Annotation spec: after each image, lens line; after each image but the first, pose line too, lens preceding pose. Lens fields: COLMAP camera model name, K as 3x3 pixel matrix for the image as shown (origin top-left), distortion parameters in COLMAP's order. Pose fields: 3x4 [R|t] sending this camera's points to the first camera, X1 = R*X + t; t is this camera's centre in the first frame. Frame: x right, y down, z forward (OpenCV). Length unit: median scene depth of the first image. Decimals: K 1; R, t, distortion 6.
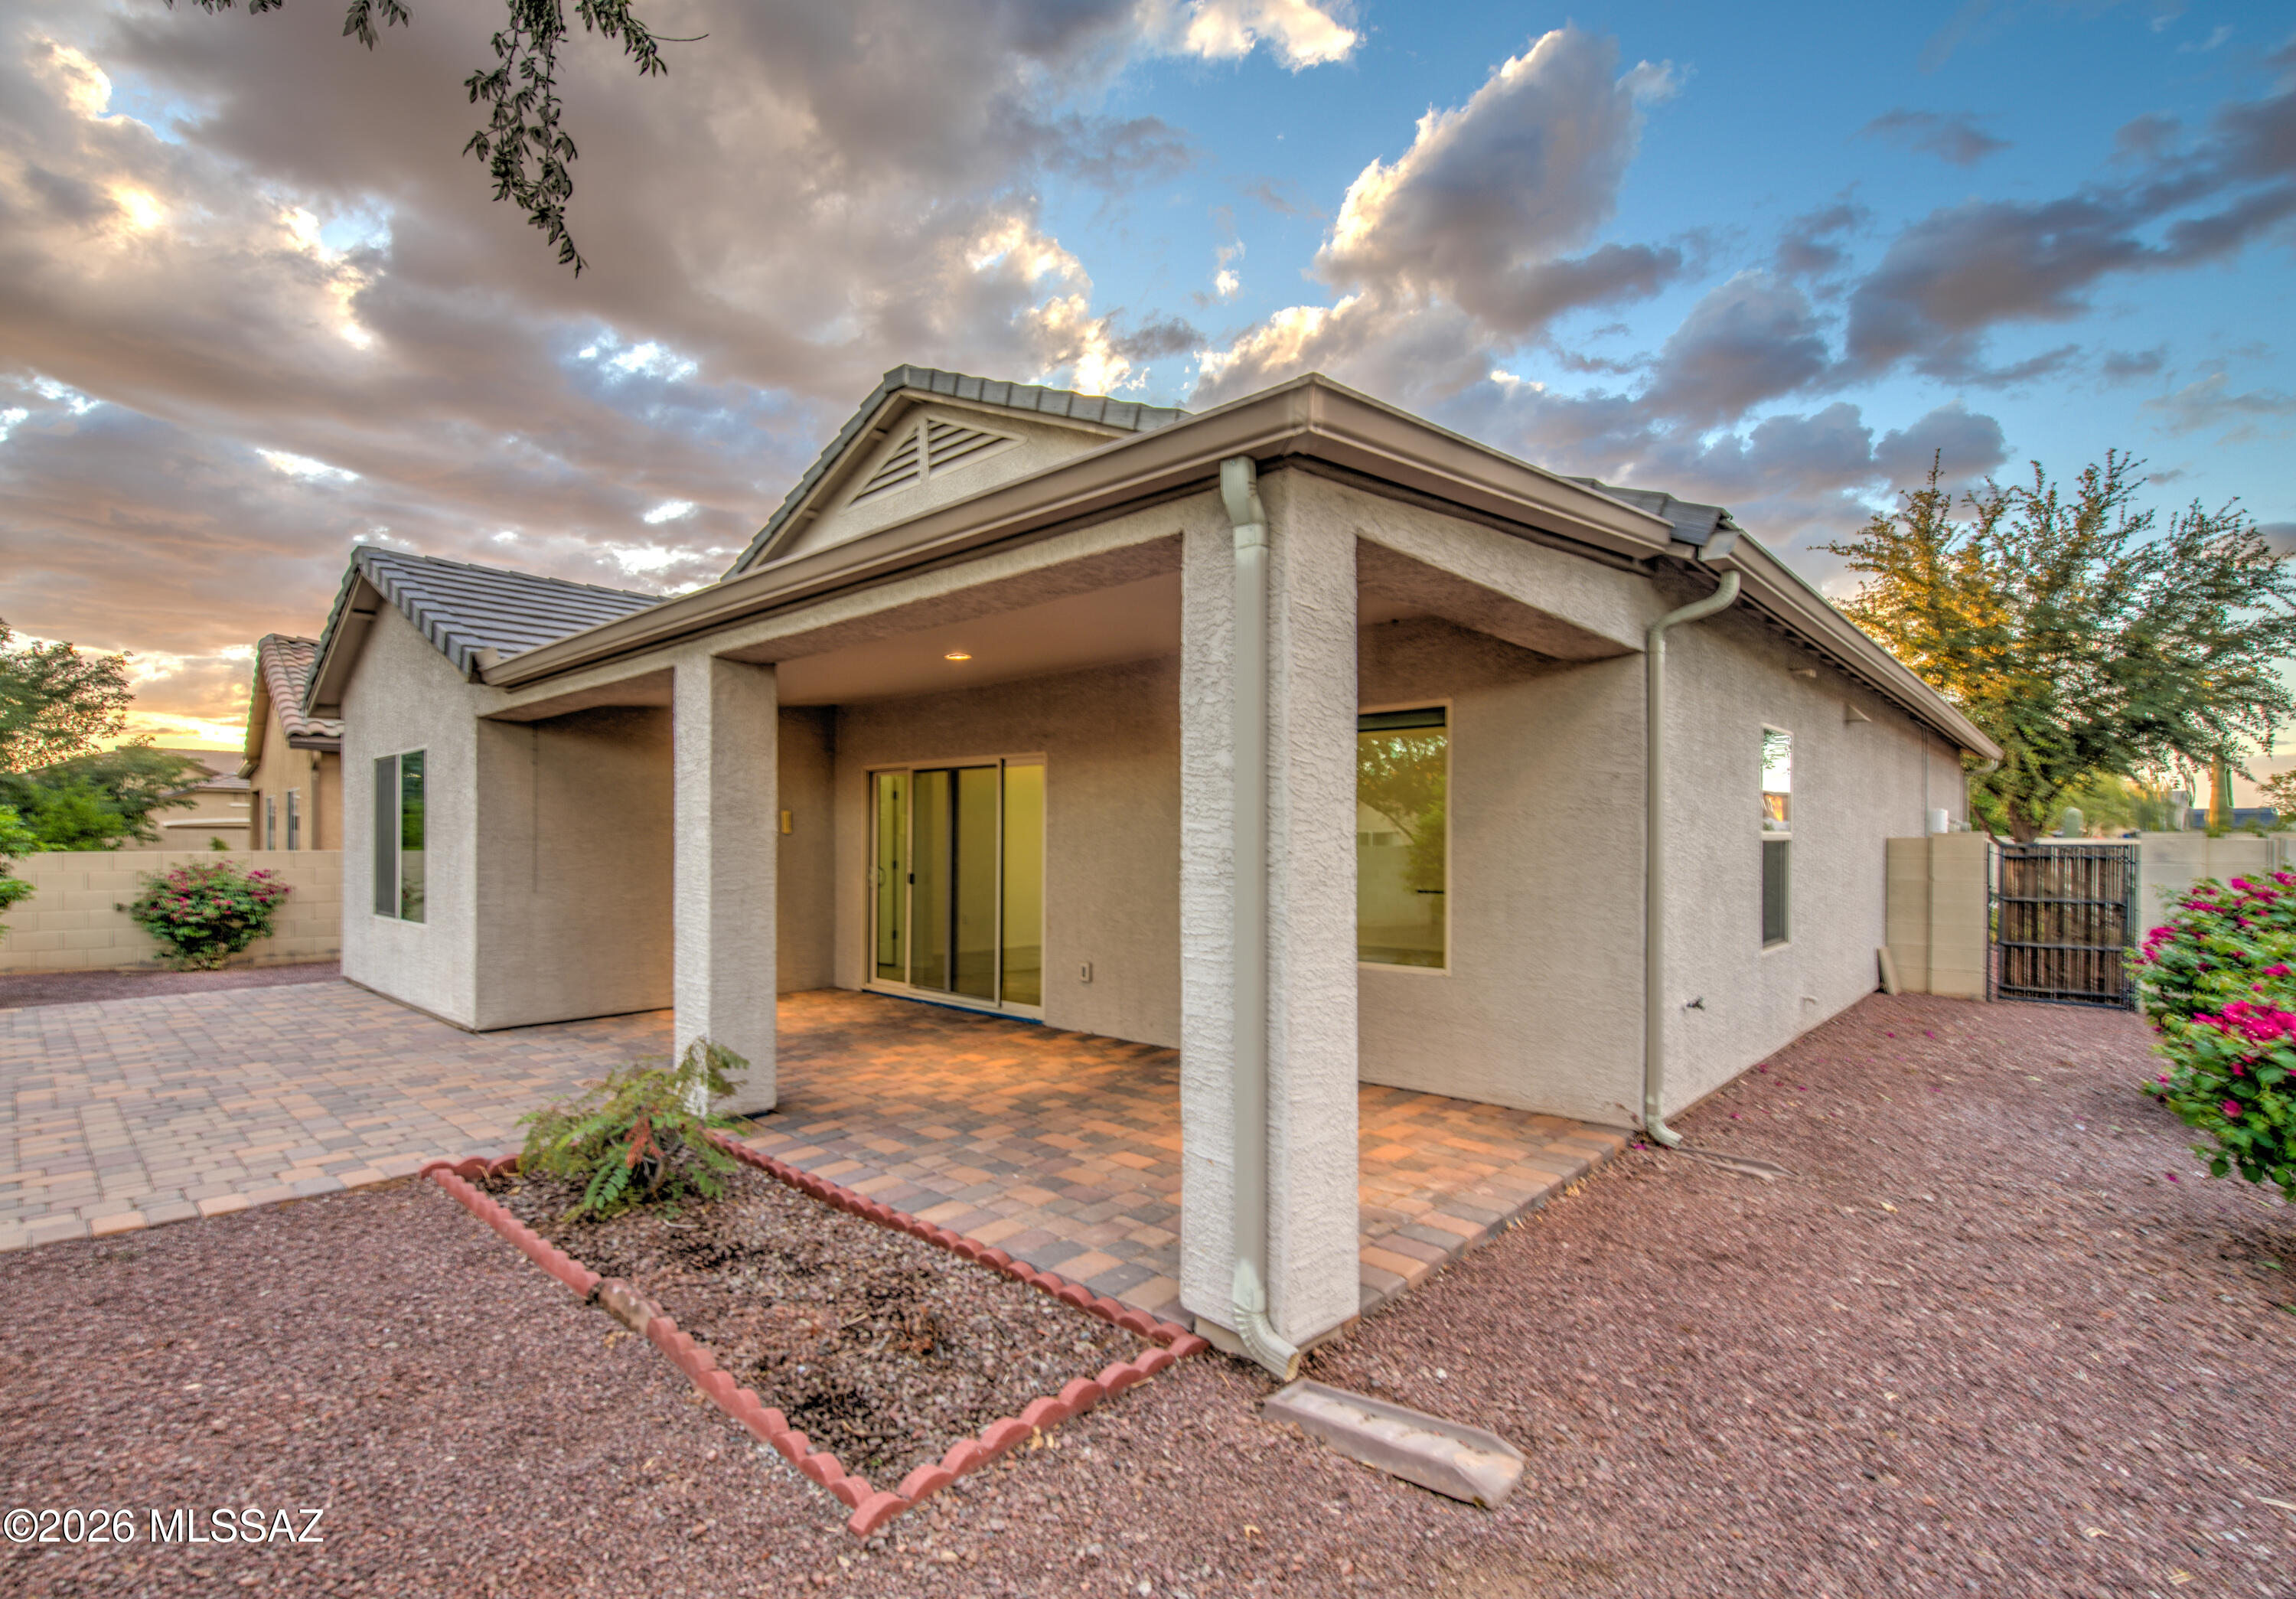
lens RADIAL K [[1052.5, 0, 1138.2], [0, 1052.5, 841.8], [0, 0, 1]] dist [0.023437, 0.000464]
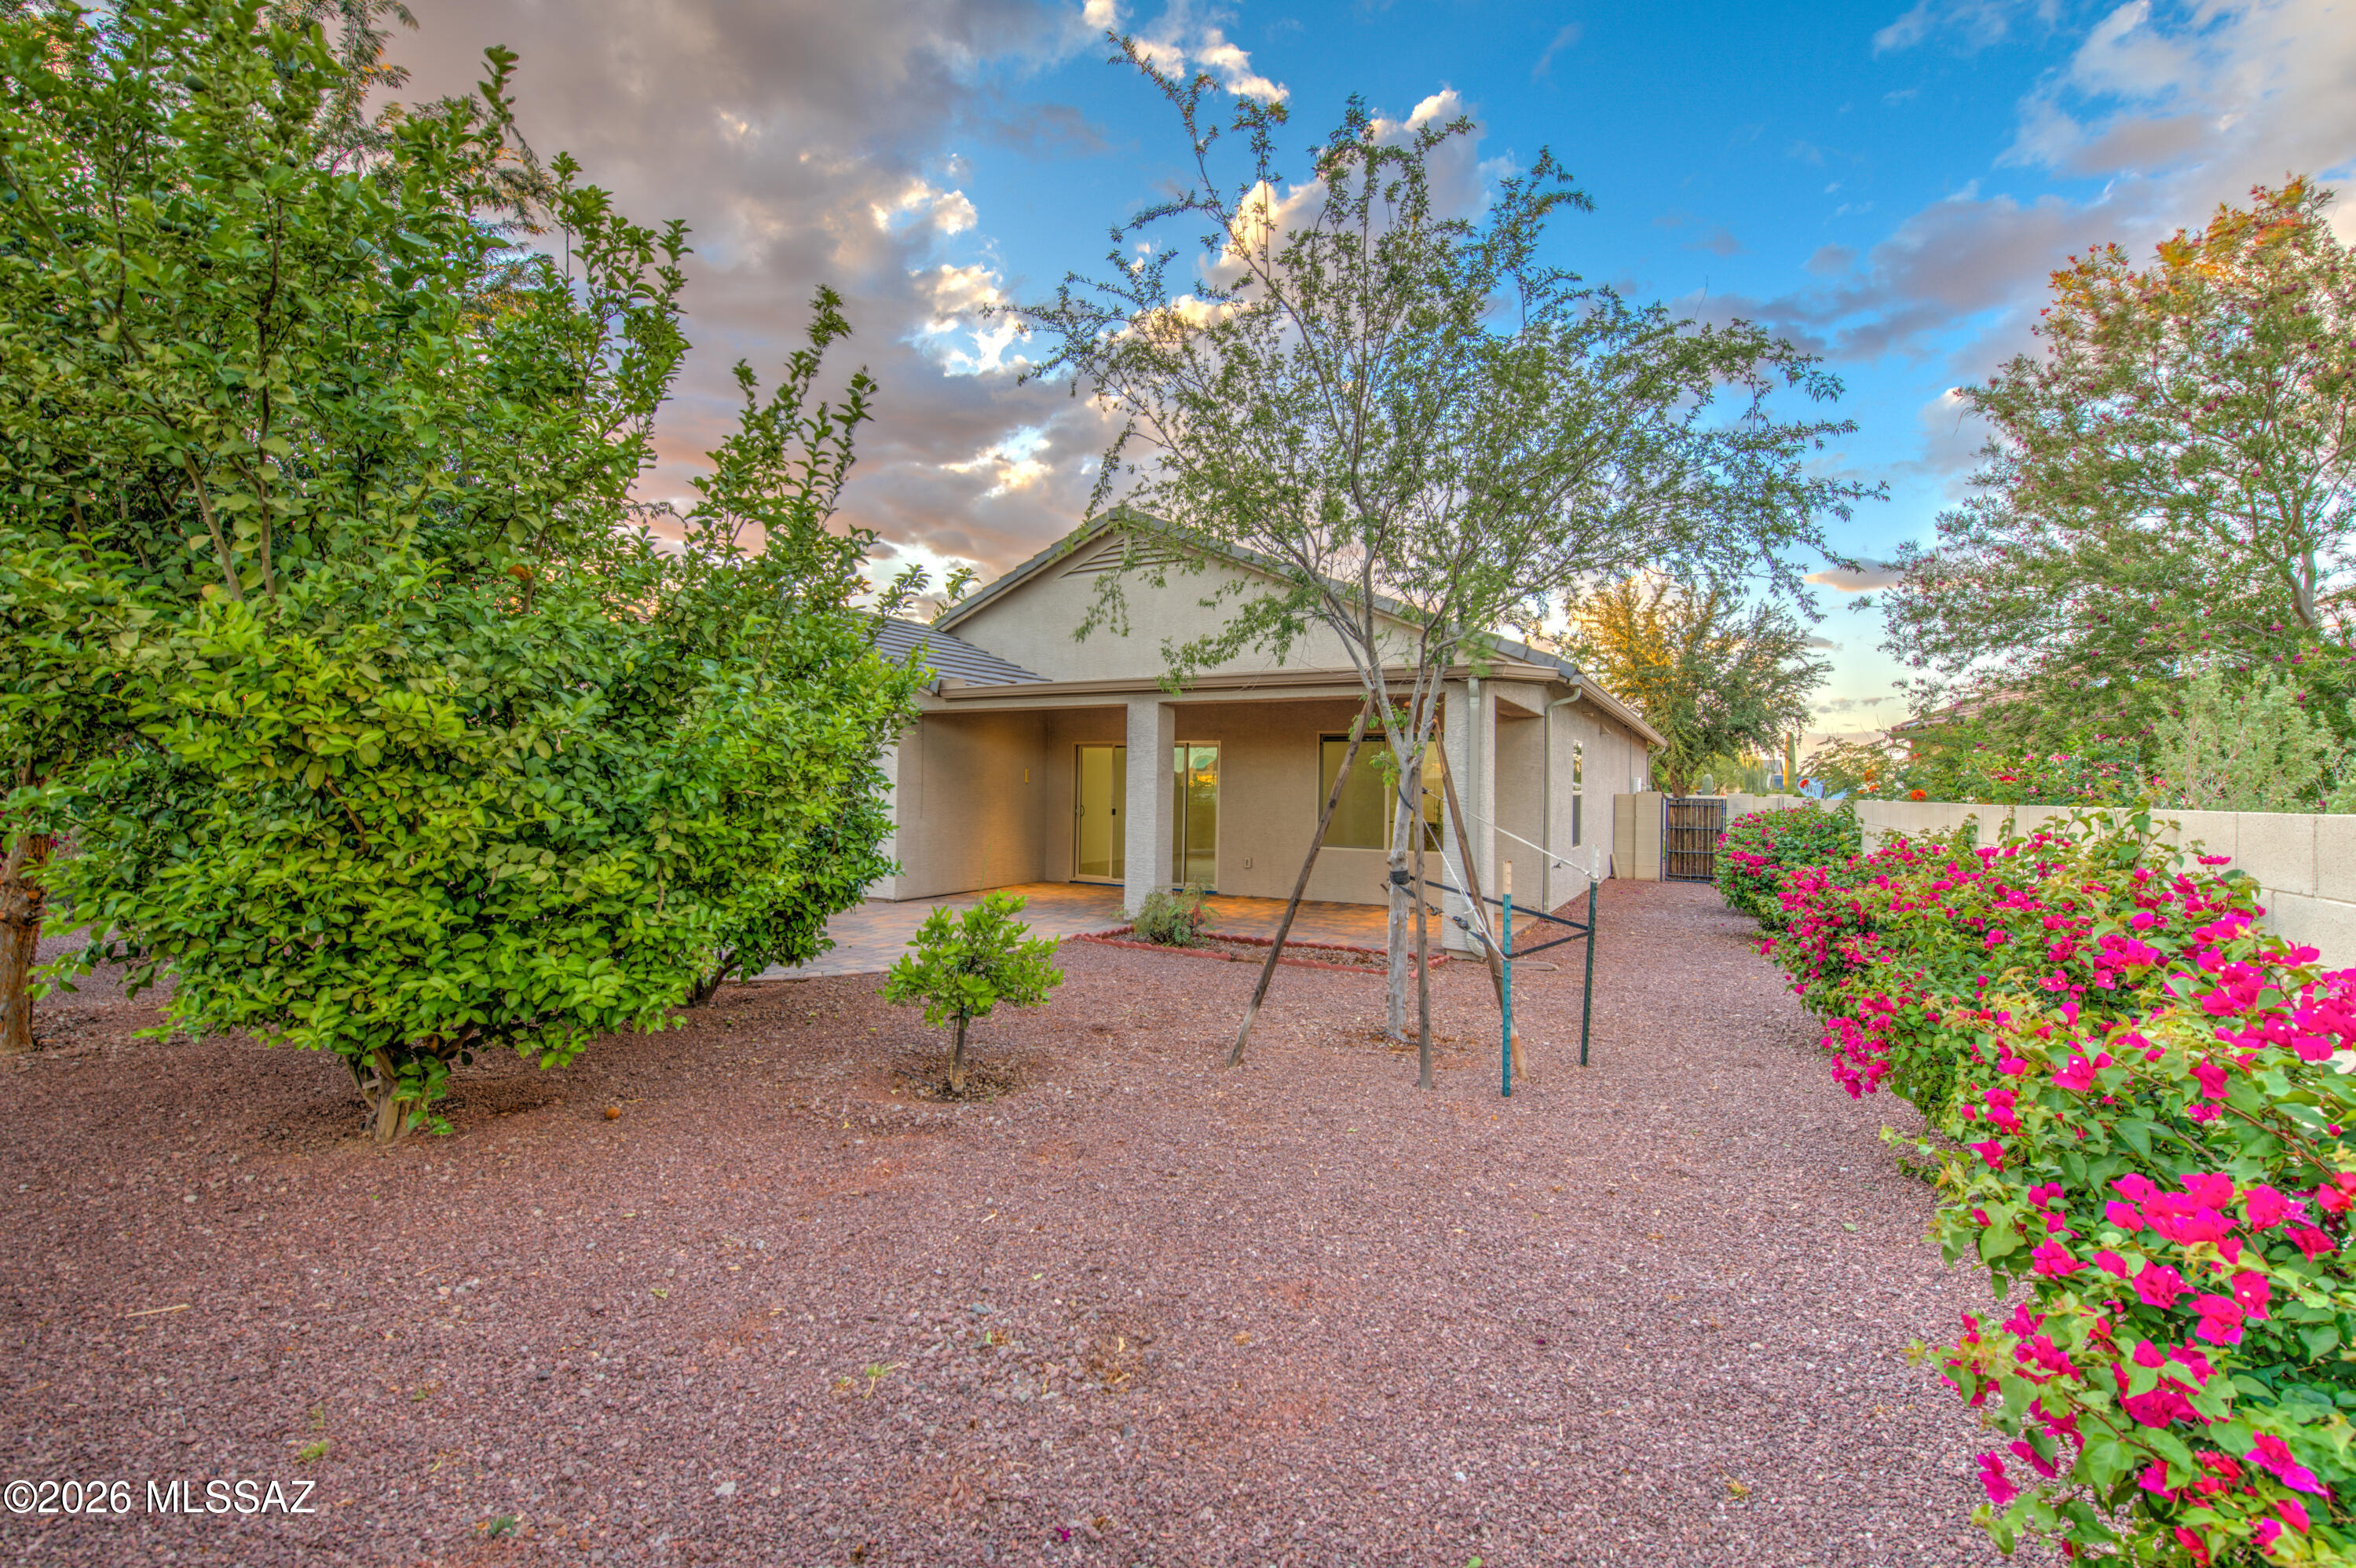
lens RADIAL K [[974.2, 0, 1178.0], [0, 974.2, 784.0], [0, 0, 1]] dist [-0.001045, -0.000092]
pose [[0.976828, 0.011034, 0.213740, -0.389326], [-0.008927, 0.999902, -0.010819, 0.003485], [-0.213839, 0.008660, 0.976831, -0.475703]]
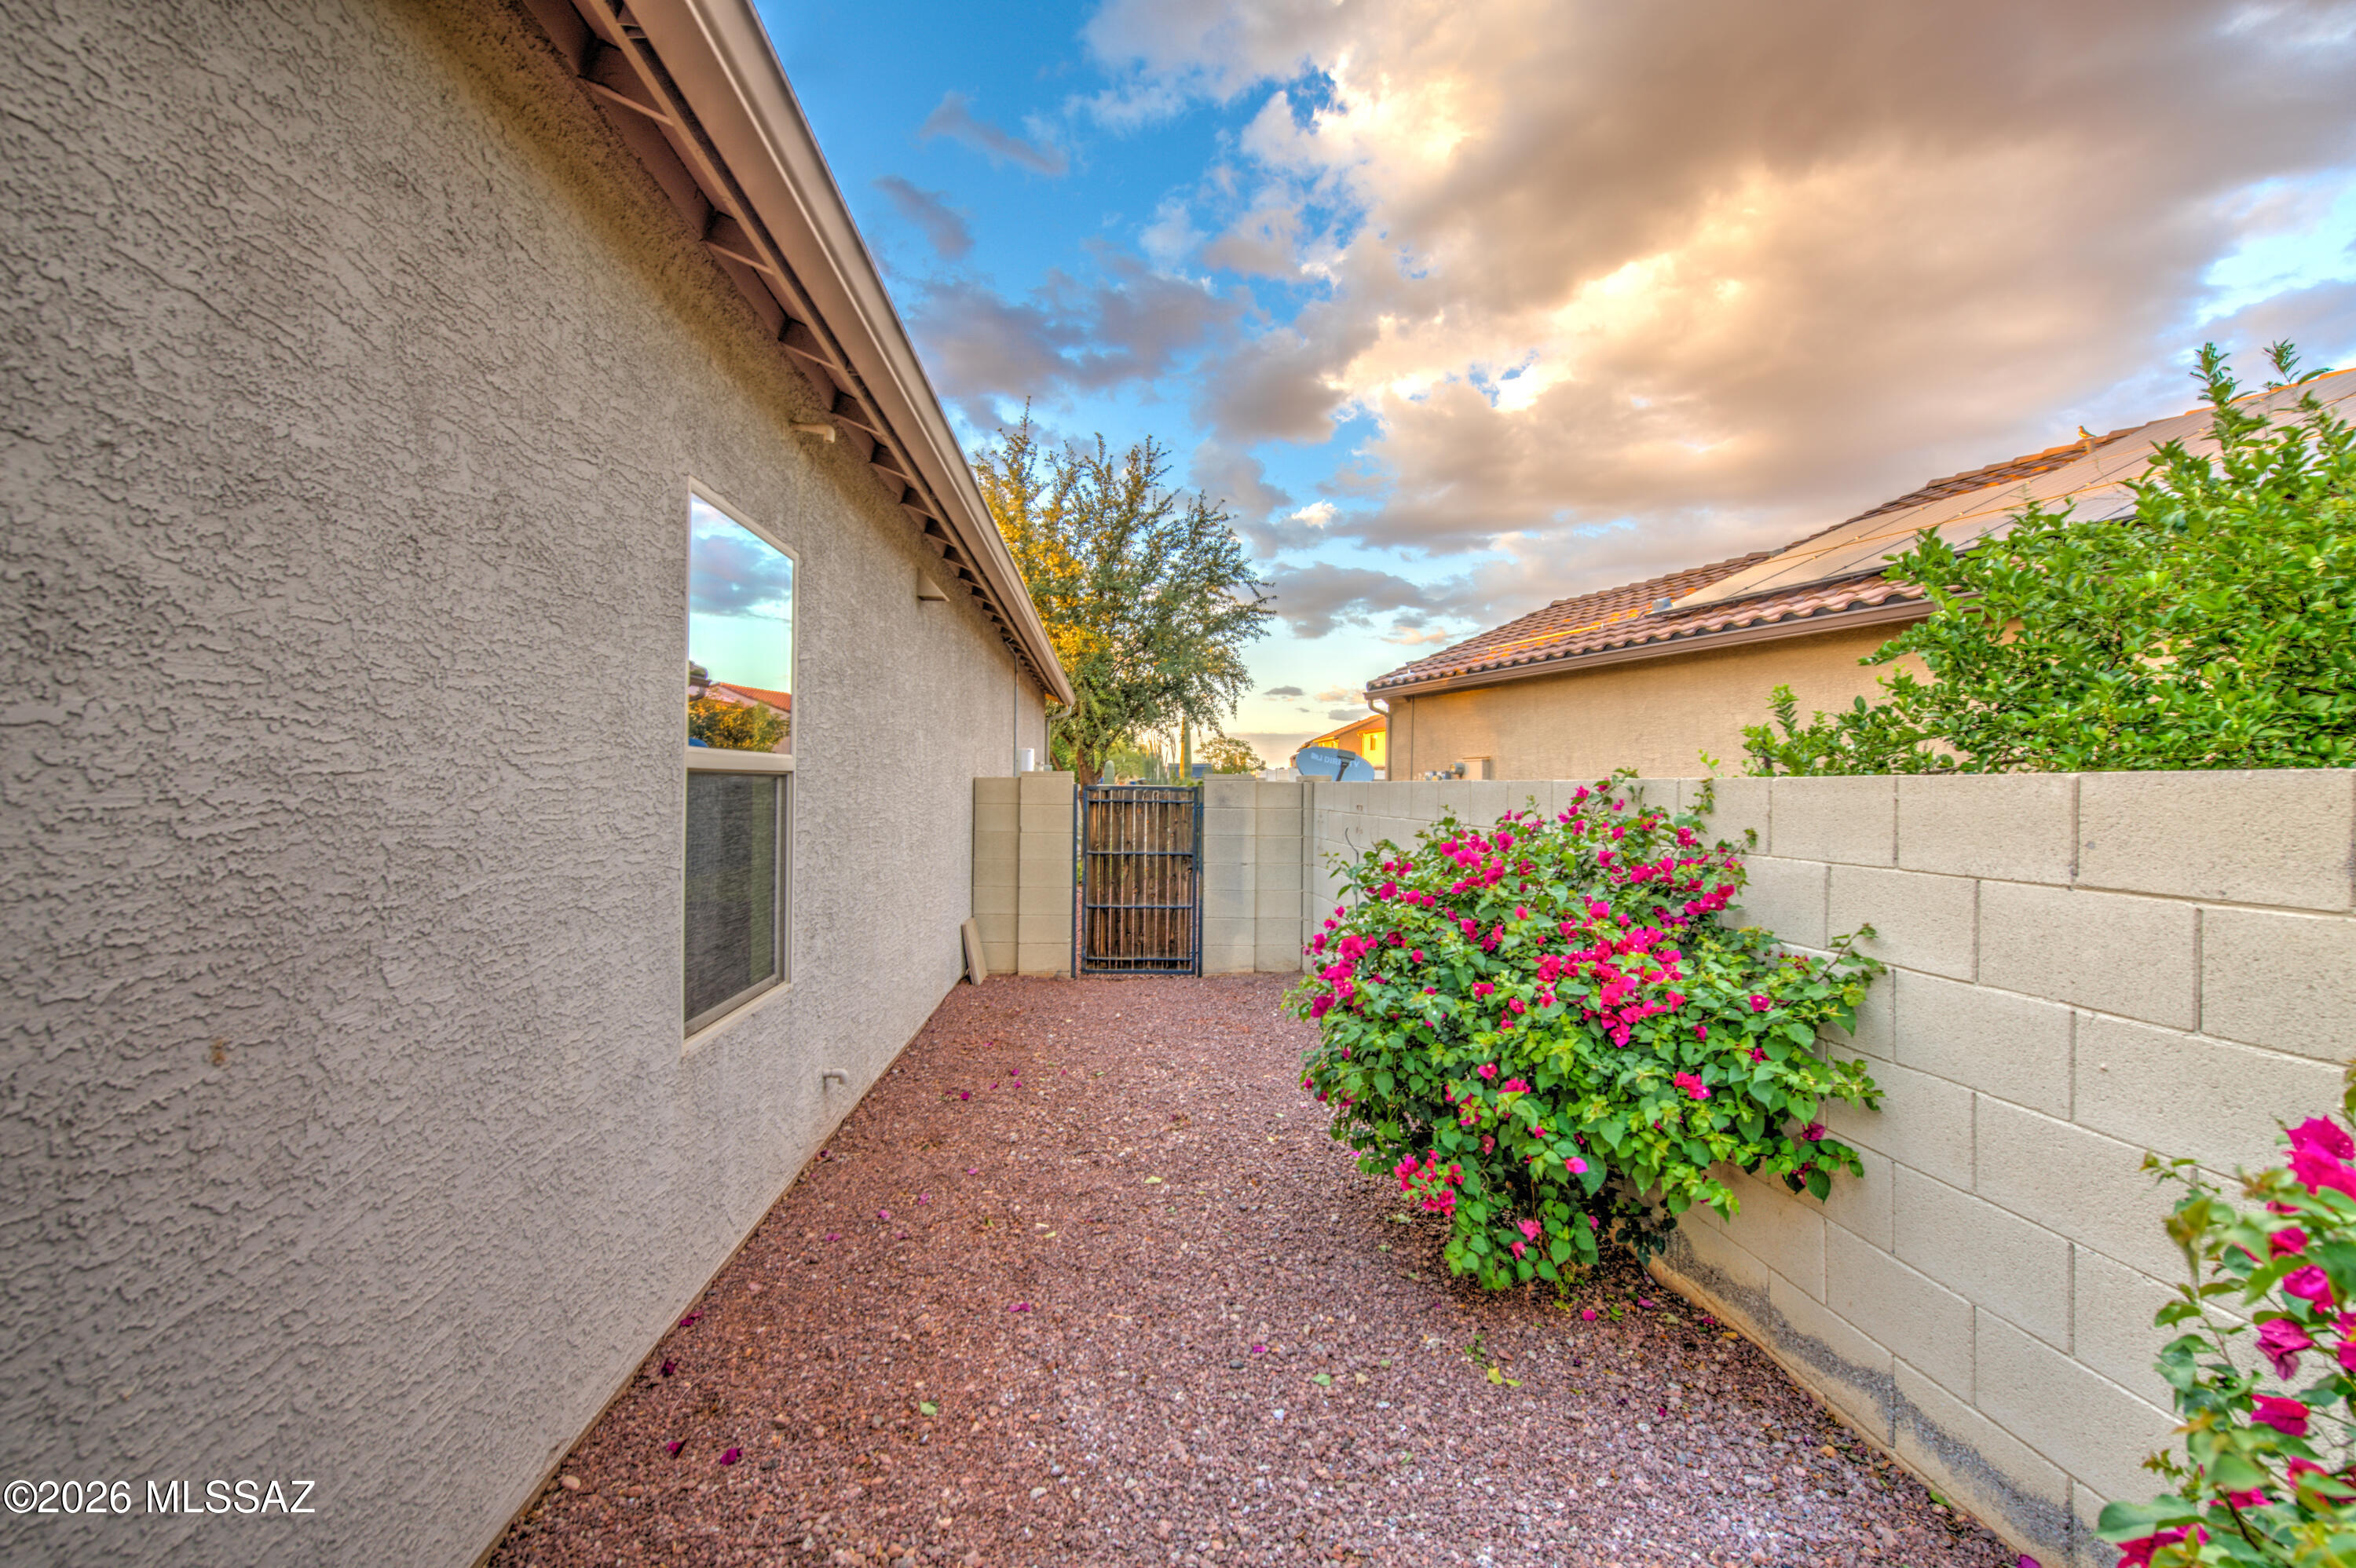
lens RADIAL K [[1006.9, 0, 1179.0], [0, 1006.9, 792.6], [0, 0, 1]] dist [-0.006160, -0.000525]
pose [[0.700747, 0.002113, 0.713407, 0.291222], [-0.007780, 0.999959, 0.004681, 0.002803], [-0.713367, -0.008830, 0.700735, 0.389901]]
